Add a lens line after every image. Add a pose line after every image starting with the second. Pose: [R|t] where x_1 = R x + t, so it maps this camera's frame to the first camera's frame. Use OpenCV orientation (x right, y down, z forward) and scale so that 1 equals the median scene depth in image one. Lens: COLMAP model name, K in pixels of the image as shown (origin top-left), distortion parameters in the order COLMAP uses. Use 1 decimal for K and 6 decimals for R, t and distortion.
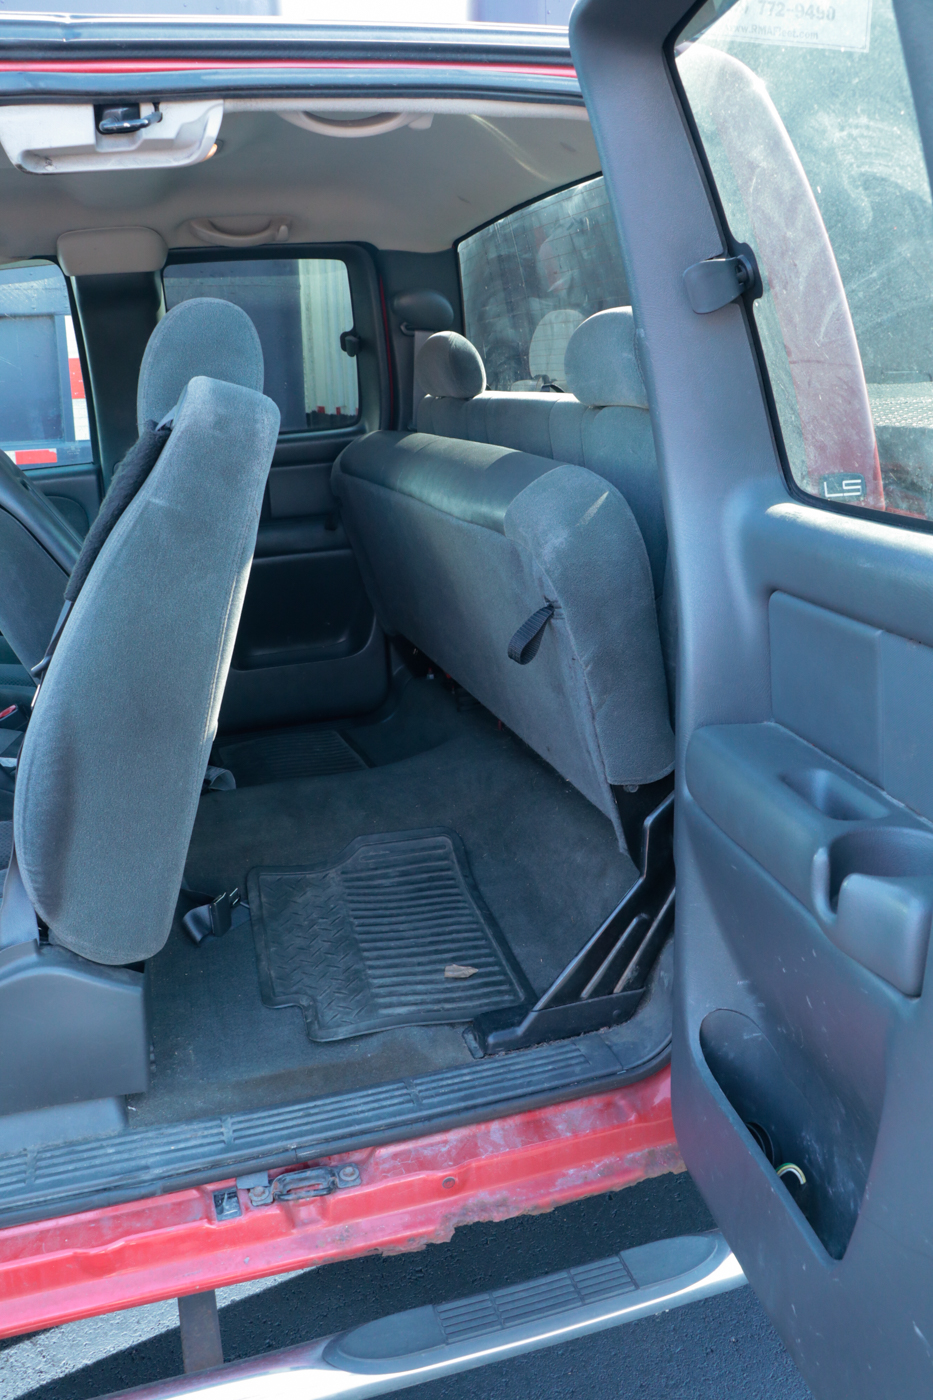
lens RADIAL K [[1188.7, 0, 466.5], [0, 1188.7, 700.0], [0, 0, 1]] dist [-0.199609, 0.169909]
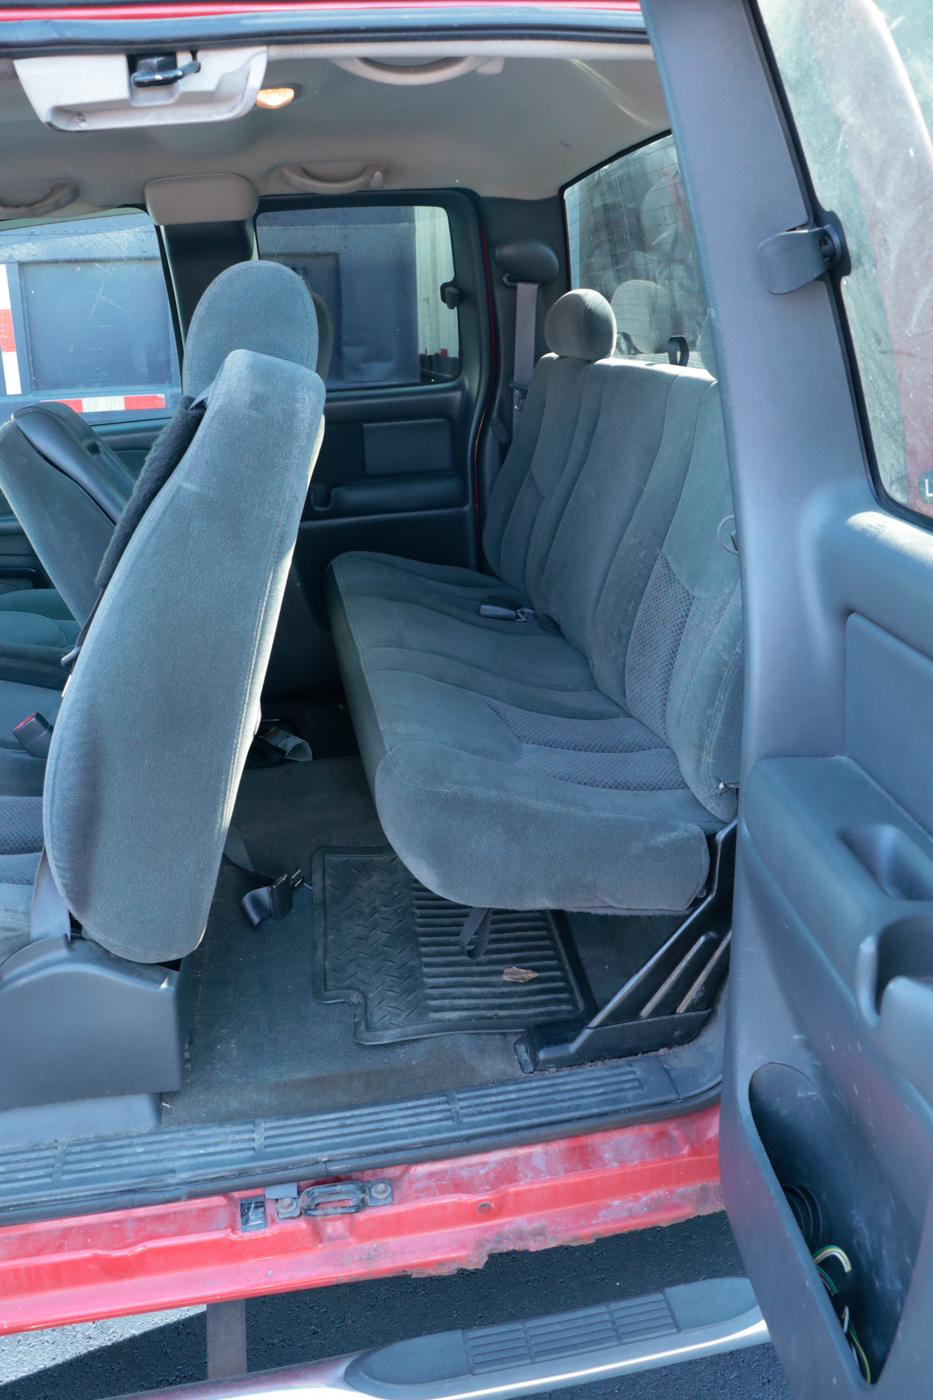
lens RADIAL K [[1188.7, 0, 466.5], [0, 1188.7, 700.0], [0, 0, 1]] dist [-0.199609, 0.169909]
pose [[0.993676, 0.038425, -0.105508, 0.054665], [-0.032991, 0.998062, 0.052770, -0.050051], [0.107331, -0.048956, 0.993017, 0.076408]]
